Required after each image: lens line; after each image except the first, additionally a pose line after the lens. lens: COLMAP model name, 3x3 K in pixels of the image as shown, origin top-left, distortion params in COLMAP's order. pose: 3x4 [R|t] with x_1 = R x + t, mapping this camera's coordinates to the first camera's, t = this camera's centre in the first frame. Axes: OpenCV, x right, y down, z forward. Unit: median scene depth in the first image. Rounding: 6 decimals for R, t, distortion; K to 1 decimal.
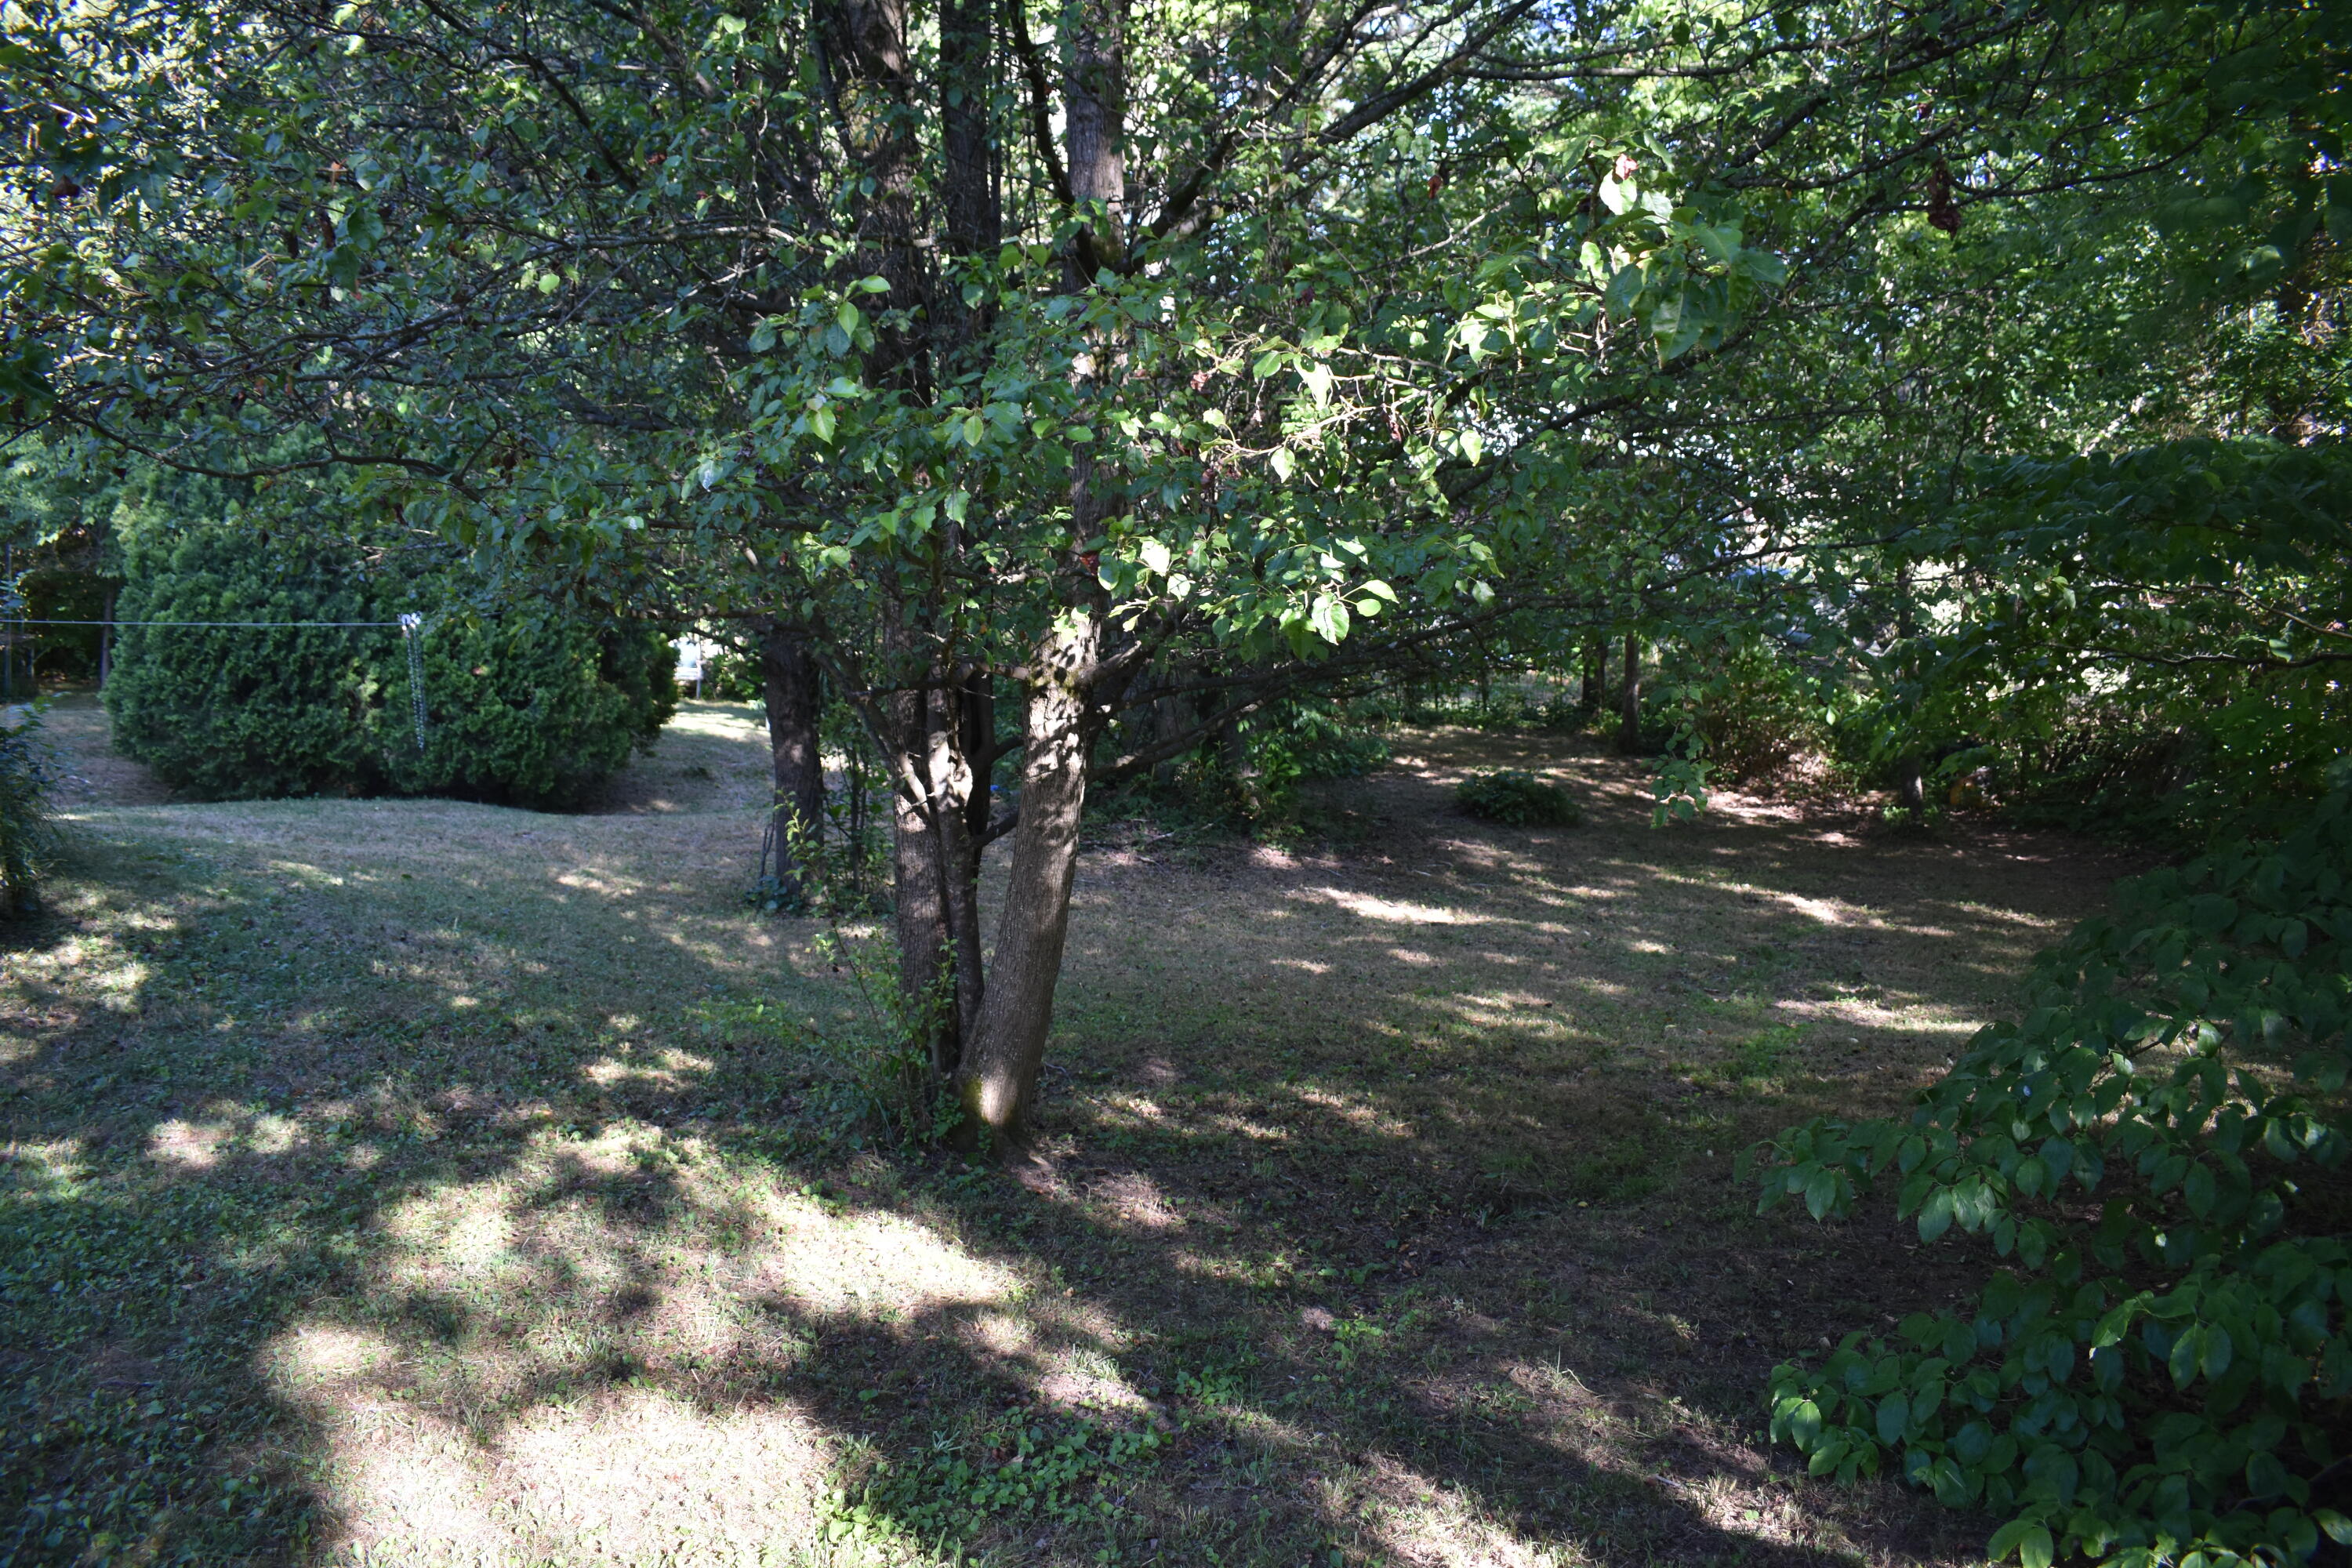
lens RADIAL K [[1838.2, 0, 1174.8], [0, 1838.2, 790.7], [0, 0, 1]] dist [-0.092469, 0.012354]
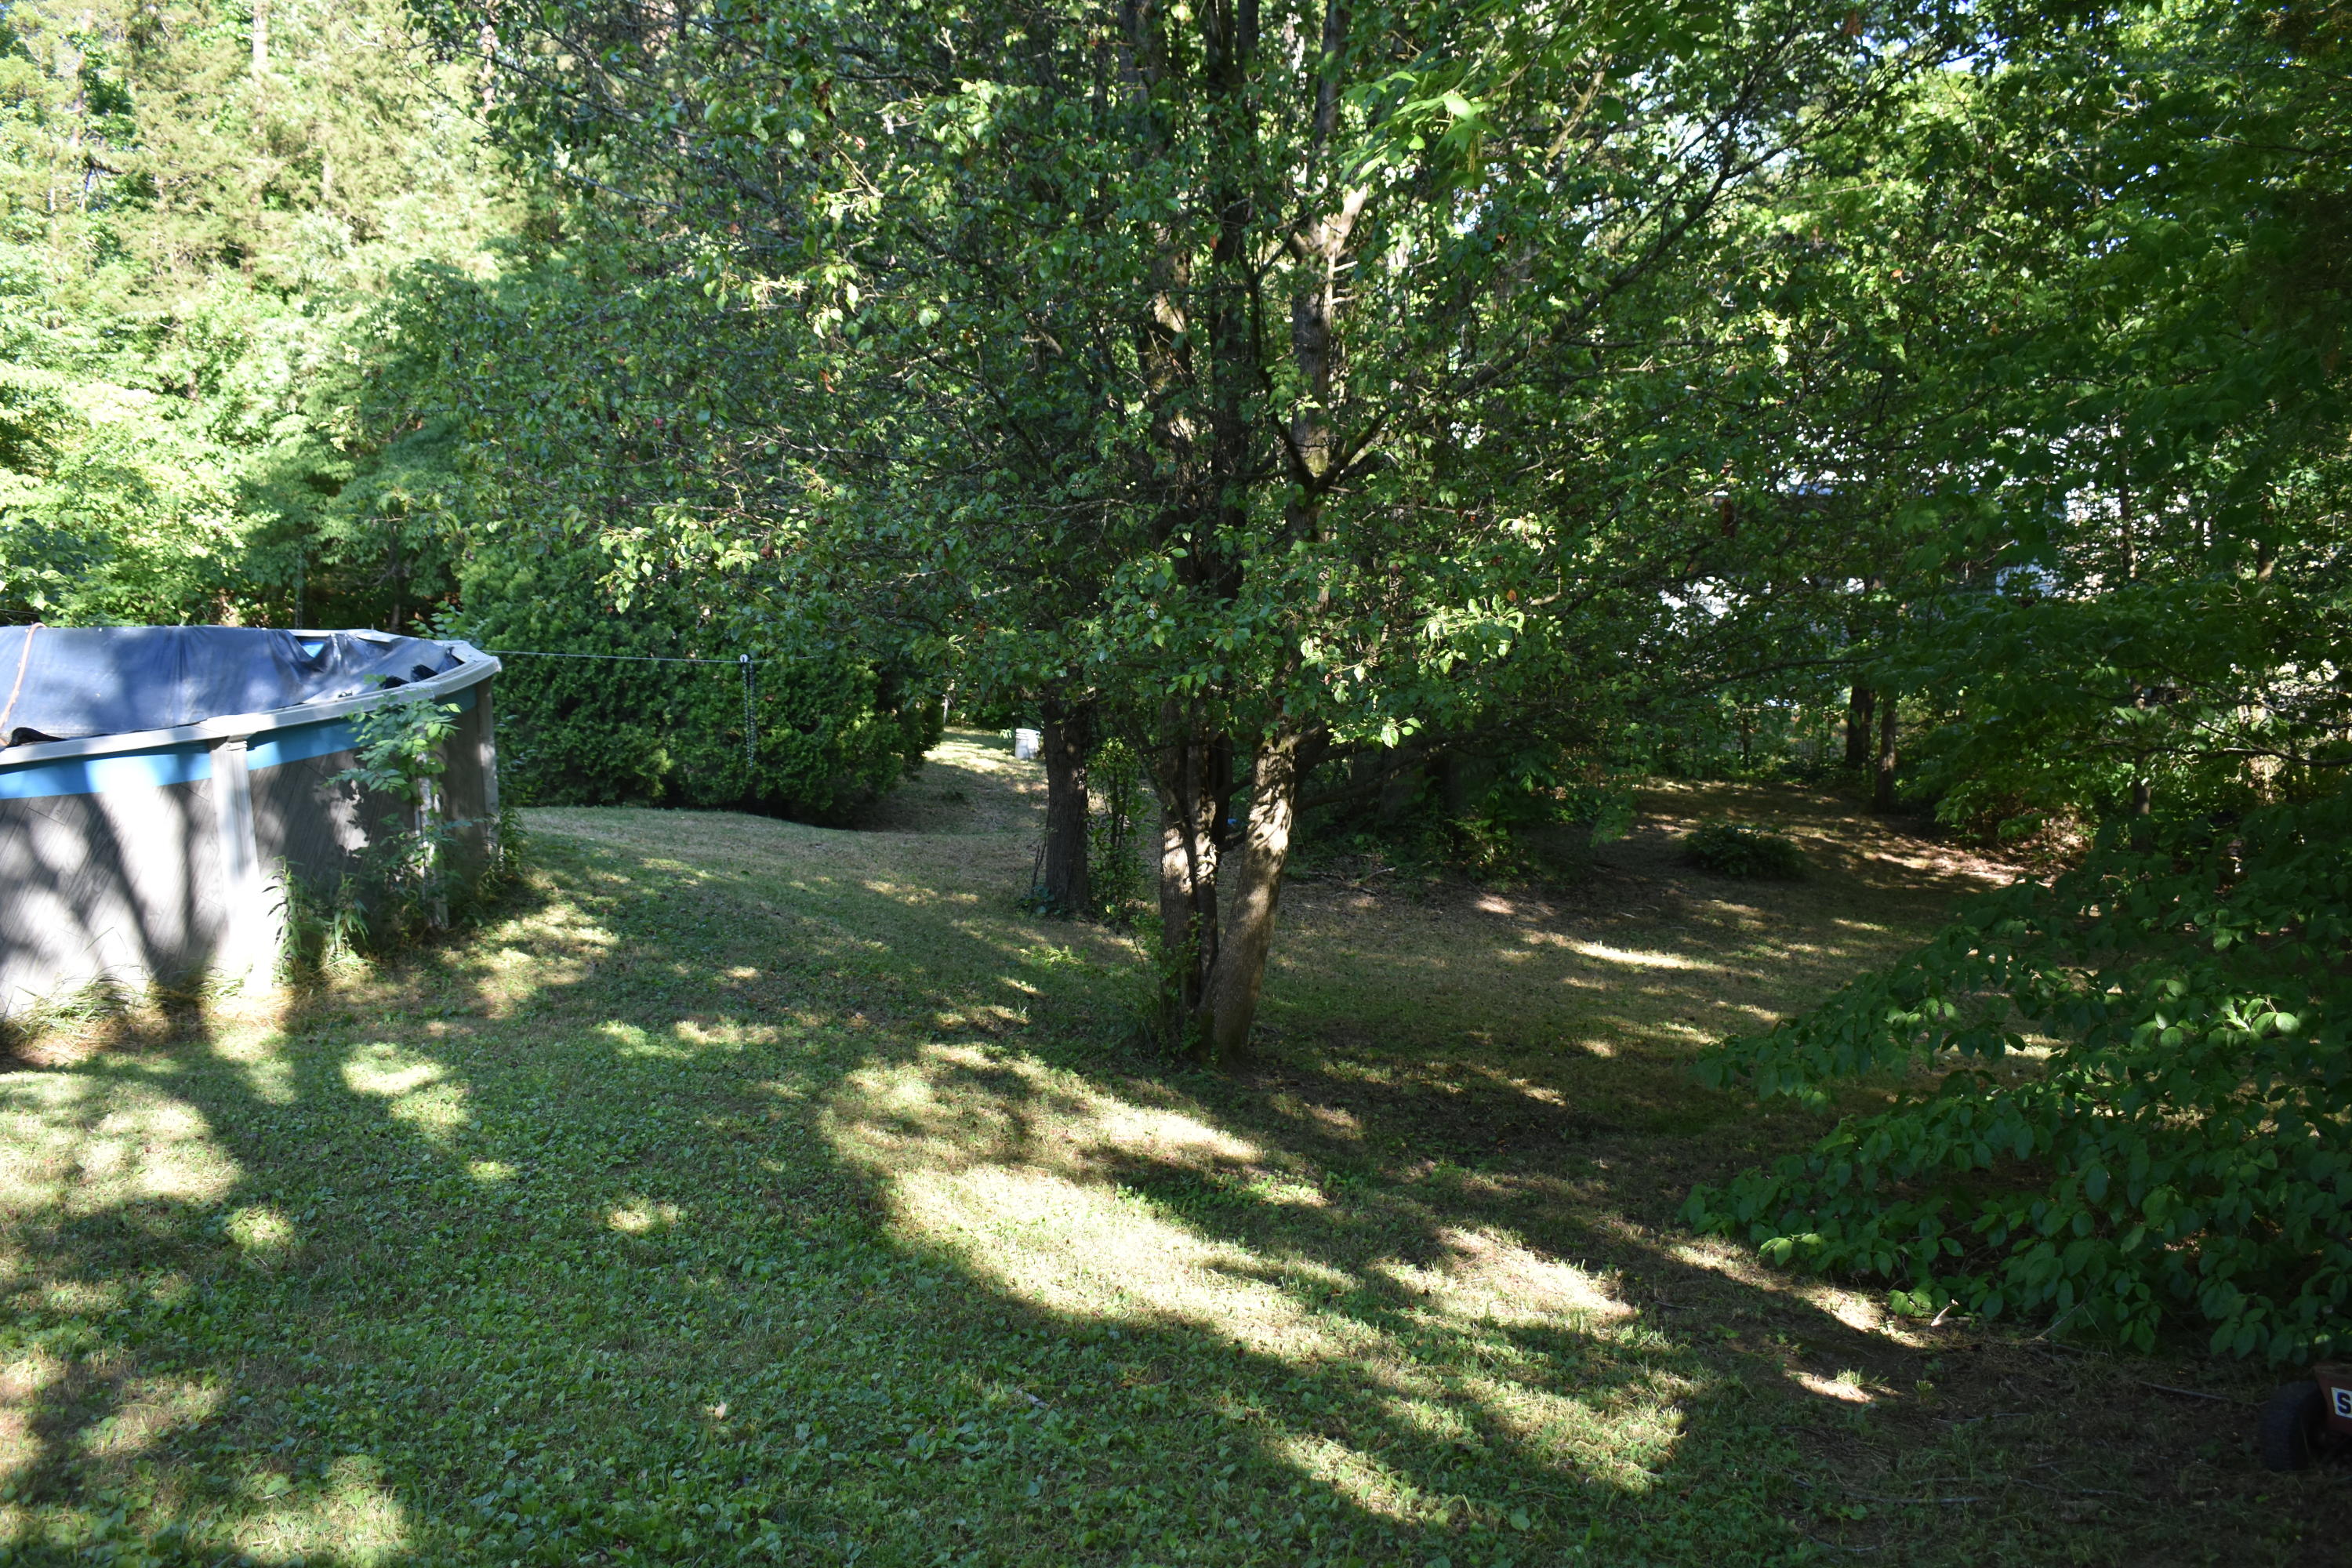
lens RADIAL K [[2103.5, 0, 1176.5], [0, 2103.5, 781.1], [0, 0, 1]] dist [-0.081817, 0.012749]
pose [[0.992495, 0.036043, -0.116856, 0.013697], [-0.038800, 0.999018, -0.021407, 0.002704], [0.115969, 0.025781, 0.992918, -0.251050]]
